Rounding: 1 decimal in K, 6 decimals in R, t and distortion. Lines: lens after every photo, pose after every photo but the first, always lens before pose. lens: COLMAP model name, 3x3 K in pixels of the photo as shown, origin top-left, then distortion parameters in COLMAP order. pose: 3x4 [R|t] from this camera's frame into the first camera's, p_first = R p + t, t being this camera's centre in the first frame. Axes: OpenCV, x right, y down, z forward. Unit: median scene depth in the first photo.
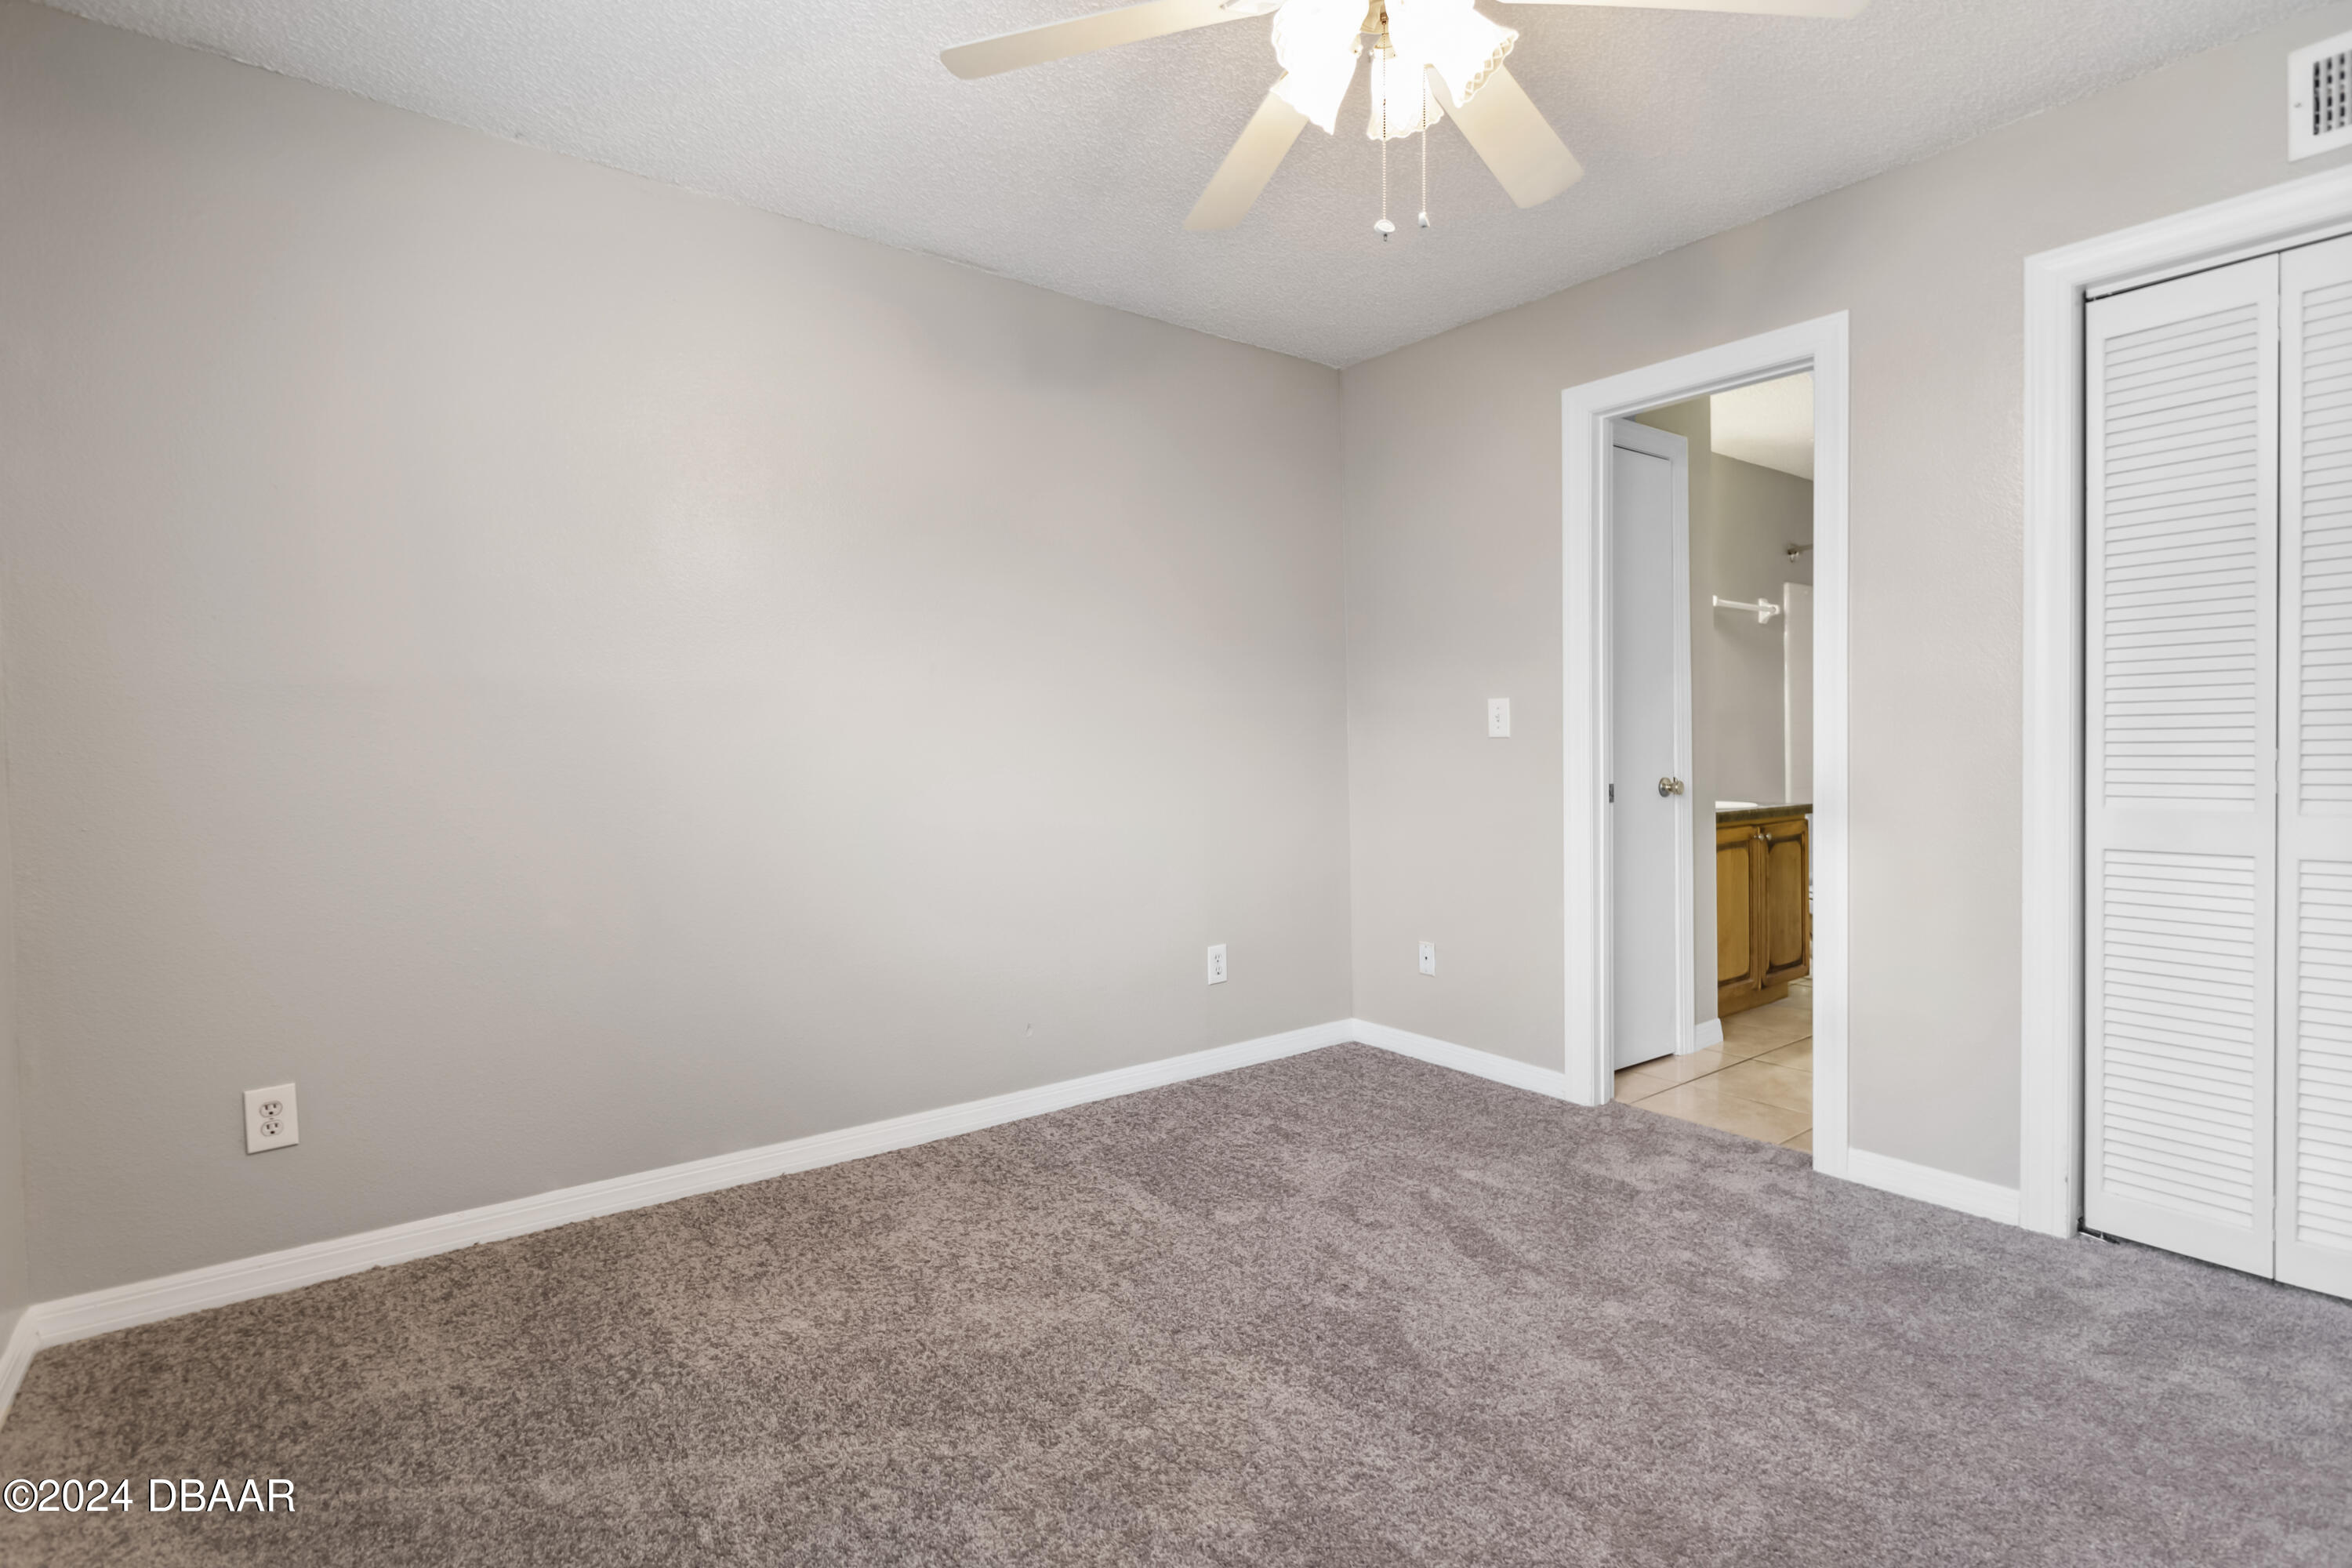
lens RADIAL K [[1130.7, 0, 1179.3], [0, 1130.7, 750.3], [0, 0, 1]] dist [-0.002763, 0.000800]
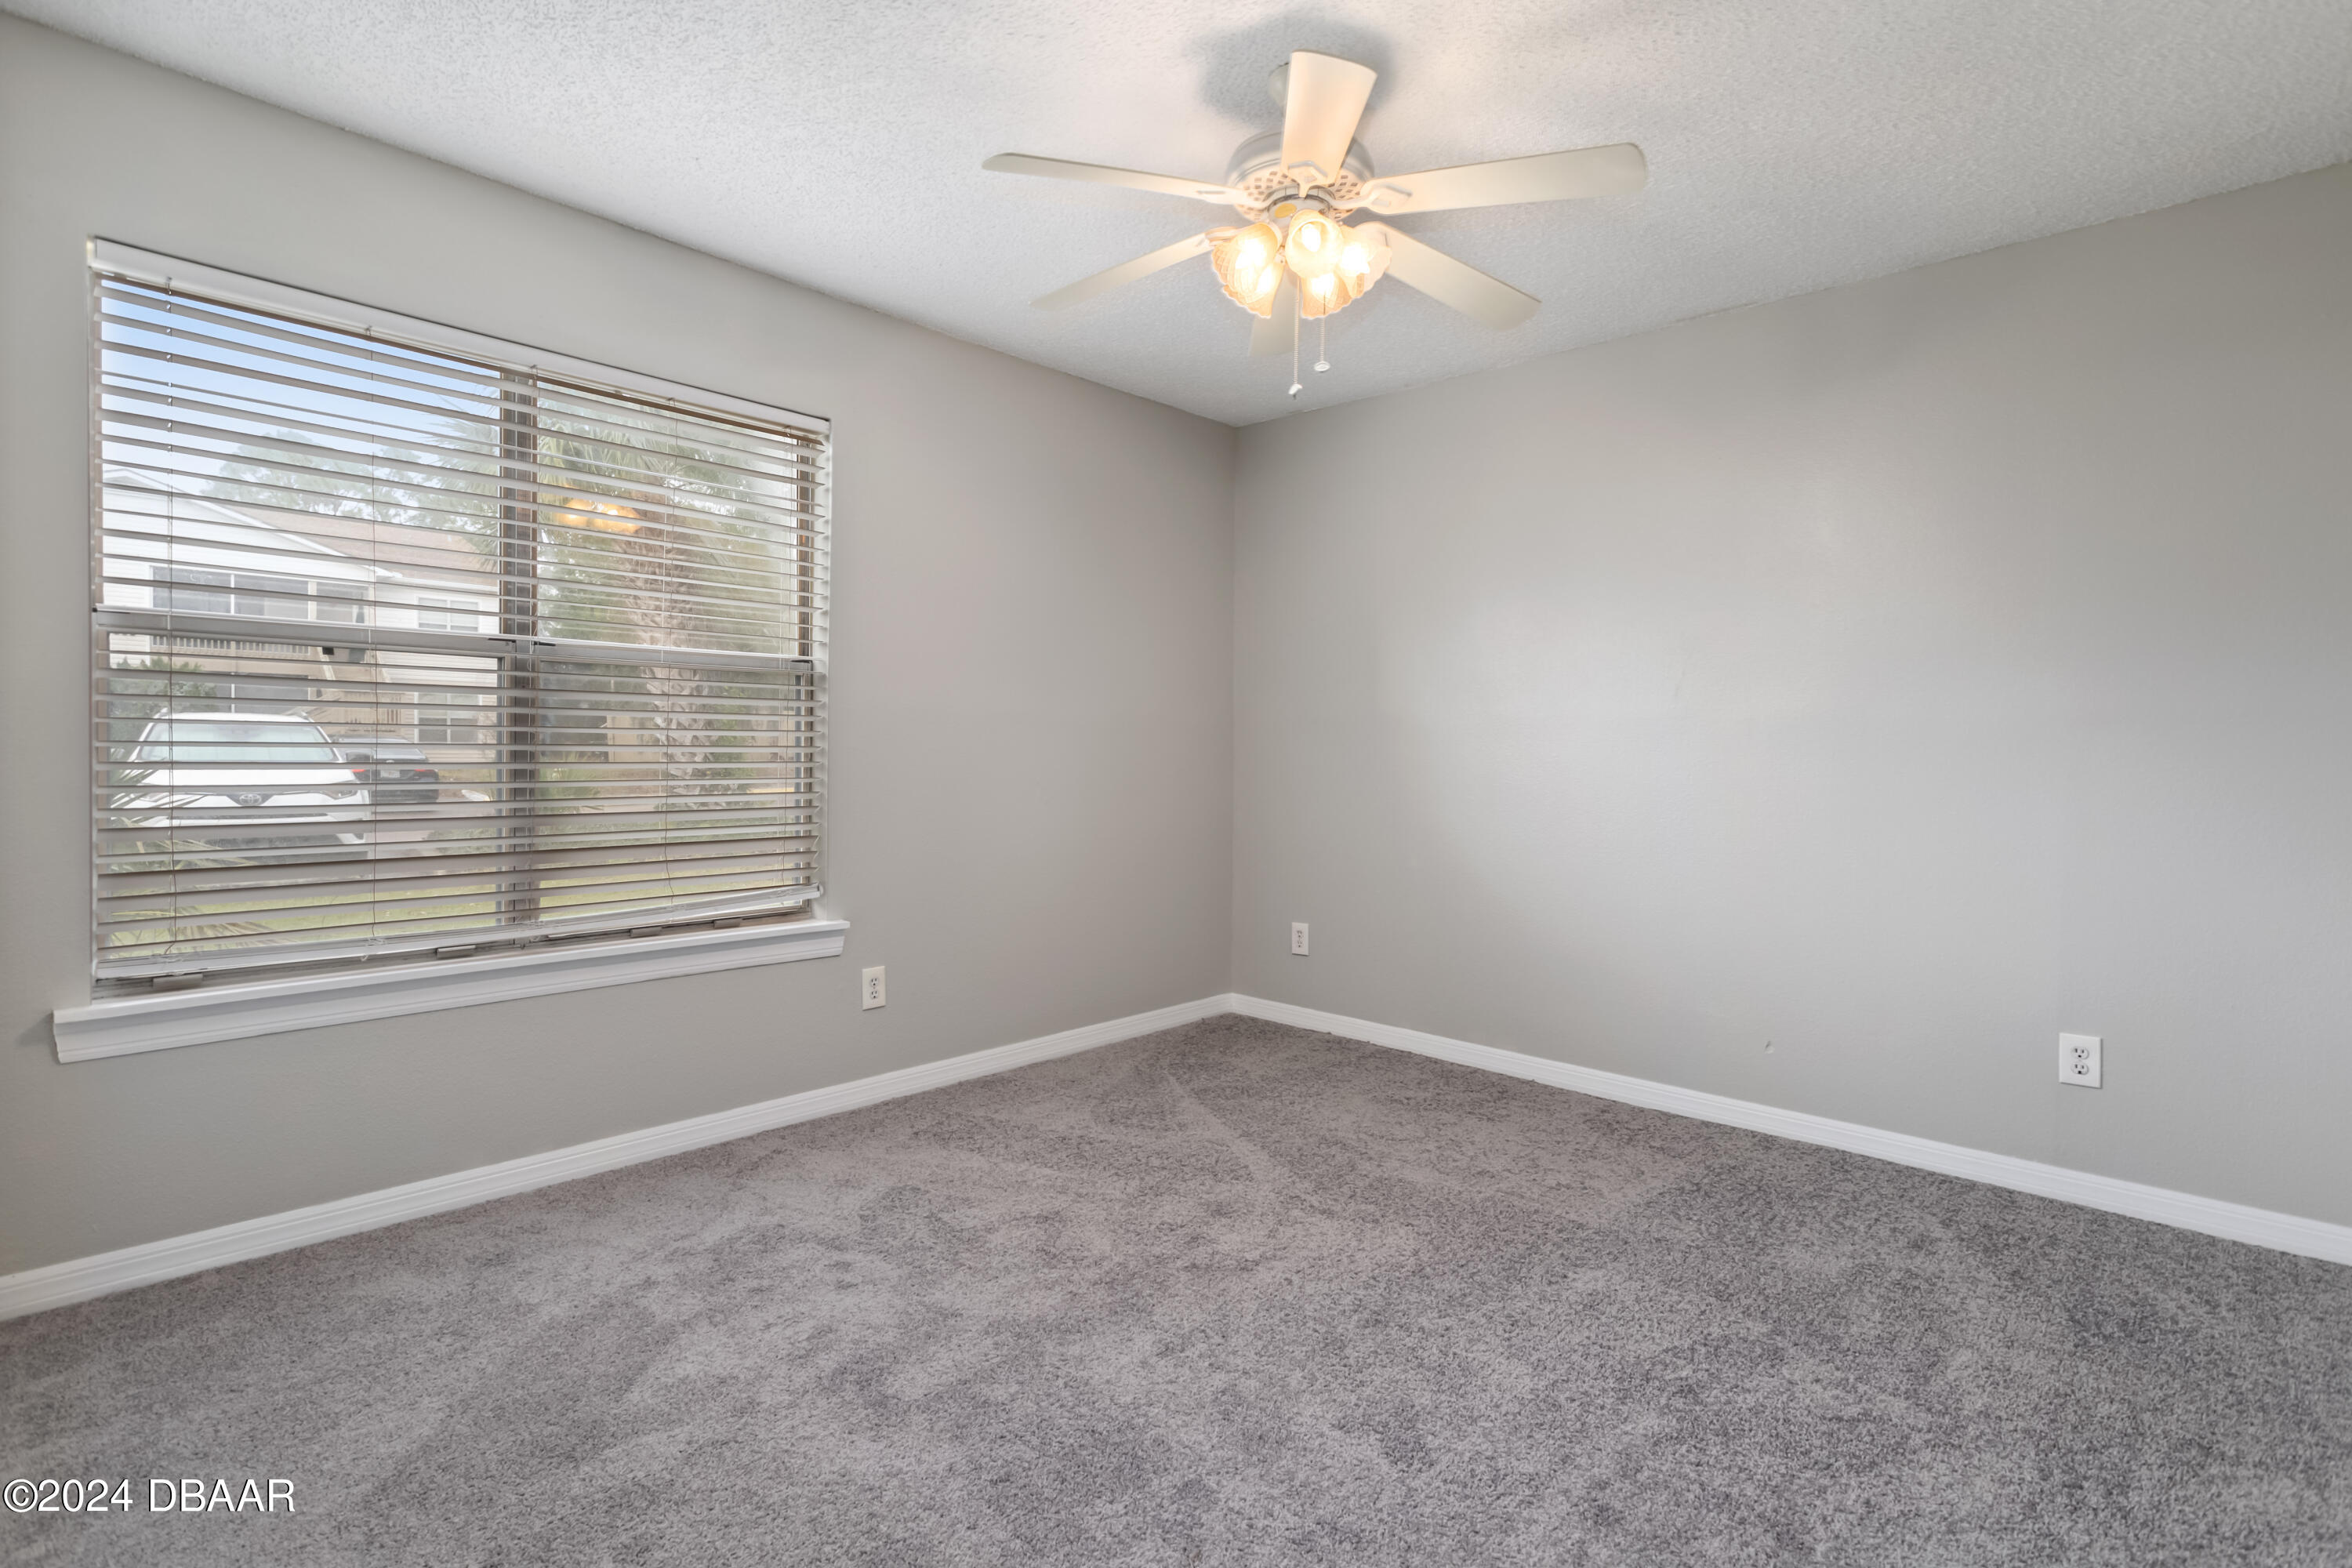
lens RADIAL K [[1130.7, 0, 1179.3], [0, 1130.7, 750.3], [0, 0, 1]] dist [-0.002763, 0.000800]
pose [[0.156674, 0.011341, -0.987585, 0.918969], [-0.020900, 0.999748, 0.008165, -0.014829], [0.987429, 0.019361, 0.156871, 0.384904]]
